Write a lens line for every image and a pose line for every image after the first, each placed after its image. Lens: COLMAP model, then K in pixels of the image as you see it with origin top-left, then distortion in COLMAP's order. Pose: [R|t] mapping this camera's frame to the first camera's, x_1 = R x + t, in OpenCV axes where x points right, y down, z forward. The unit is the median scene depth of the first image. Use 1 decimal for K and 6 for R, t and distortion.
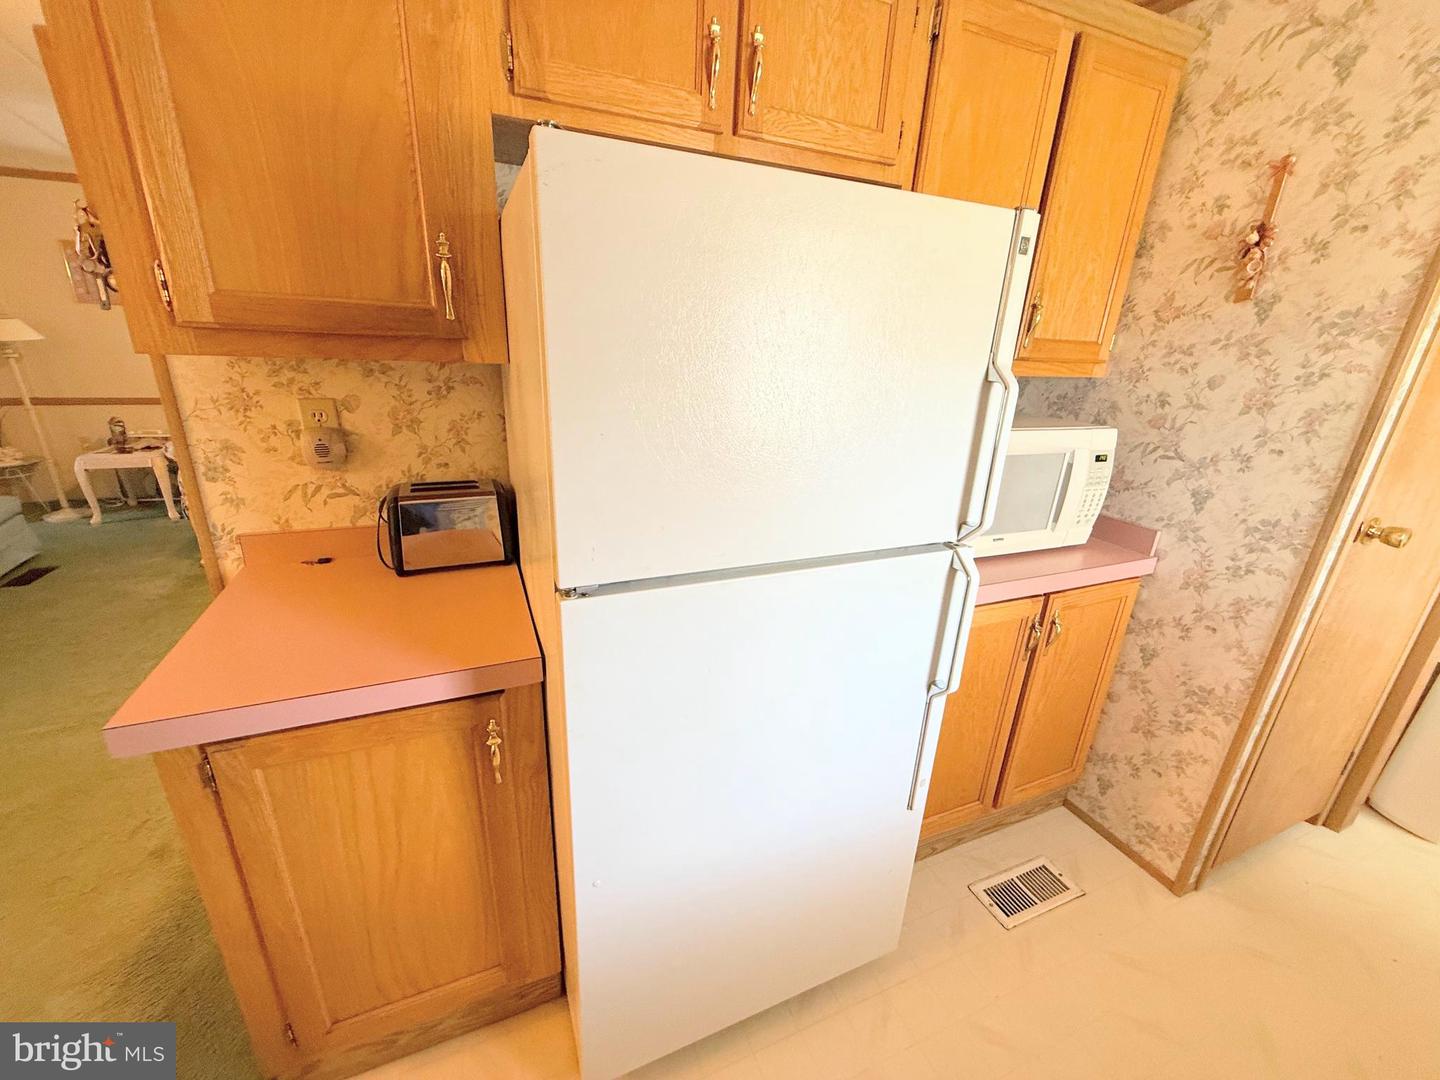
lens RADIAL K [[576.5, 0, 716.2], [0, 576.5, 541.5], [0, 0, 1]] dist [-0.002128, 0.000654]
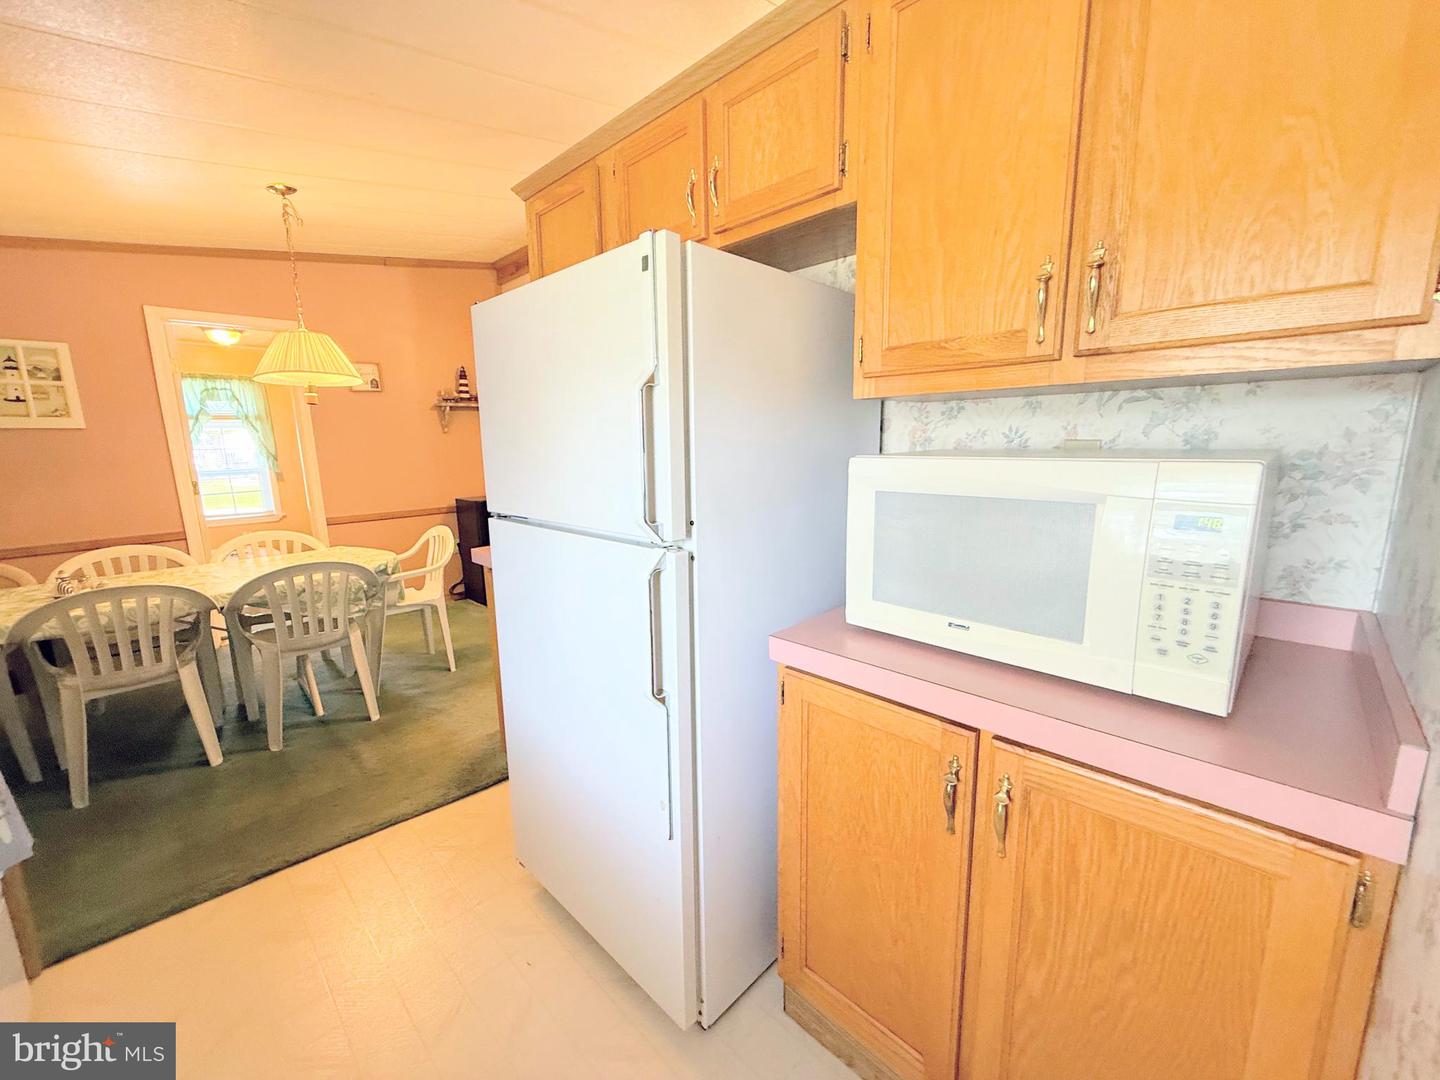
lens RADIAL K [[576.5, 0, 716.2], [0, 576.5, 541.5], [0, 0, 1]] dist [-0.002128, 0.000654]
pose [[0.382532, 0.114952, -0.916764, 1.073891], [-0.272984, 0.961995, 0.006717, -0.027824], [0.882694, 0.247692, 0.399374, 0.521977]]
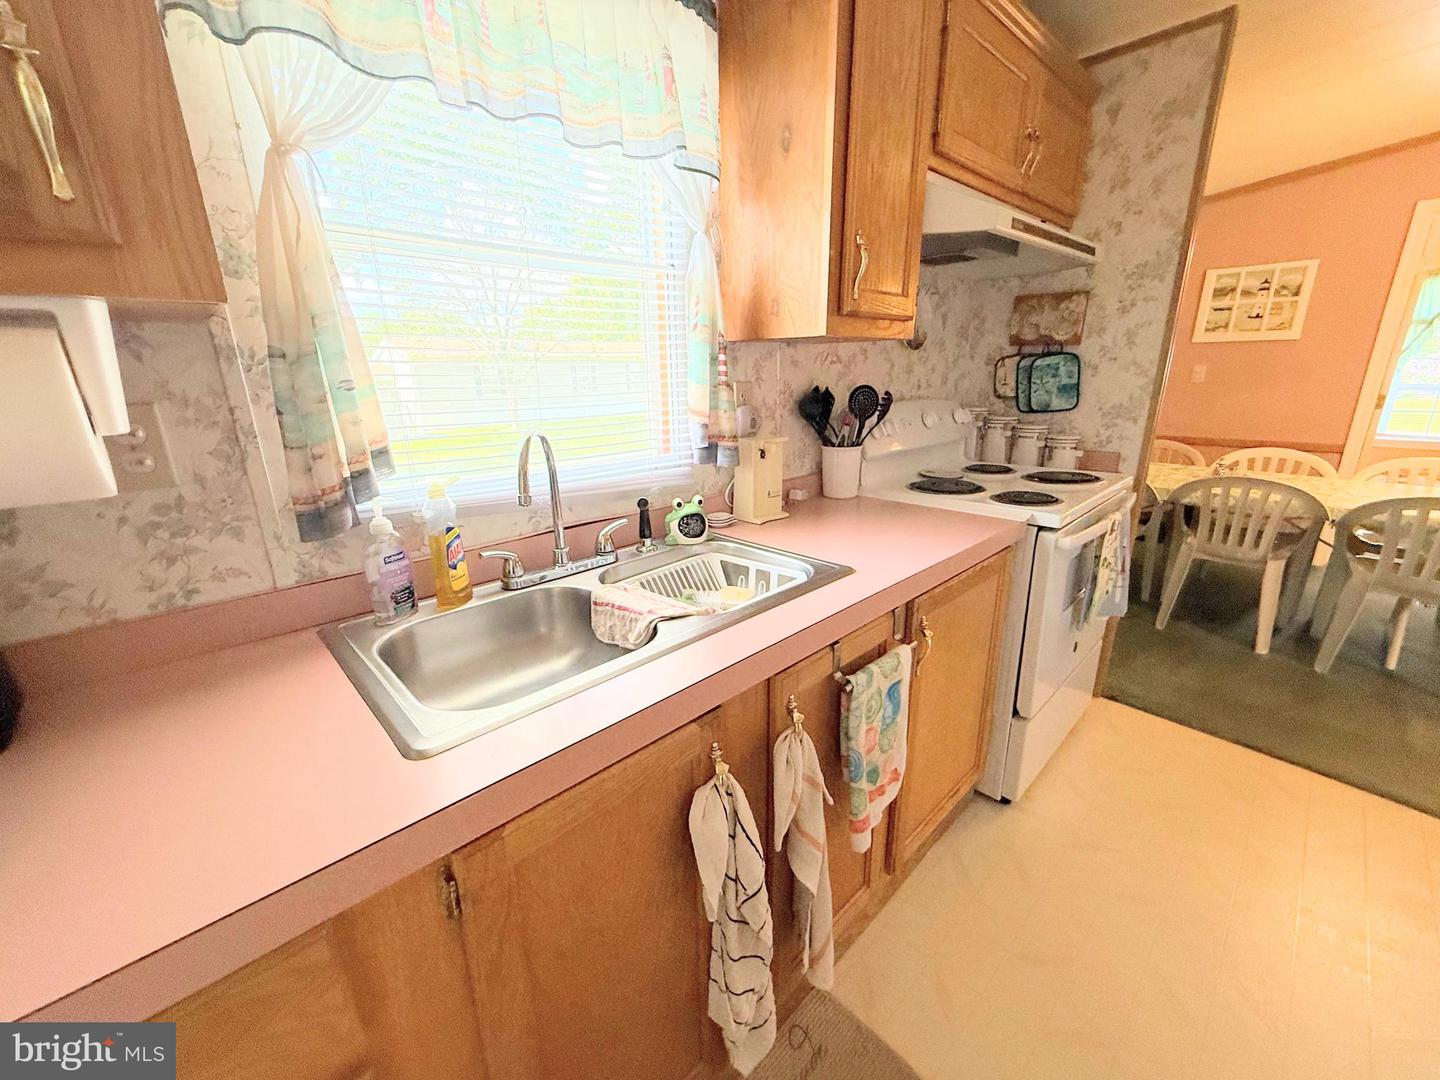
lens RADIAL K [[576.5, 0, 716.2], [0, 576.5, 541.5], [0, 0, 1]] dist [-0.002128, 0.000654]
pose [[-0.933516, 0.077366, -0.350090, 1.300520], [-0.140518, 0.819379, 0.555763, -0.075747], [0.329854, 0.568007, -0.754032, 0.668878]]
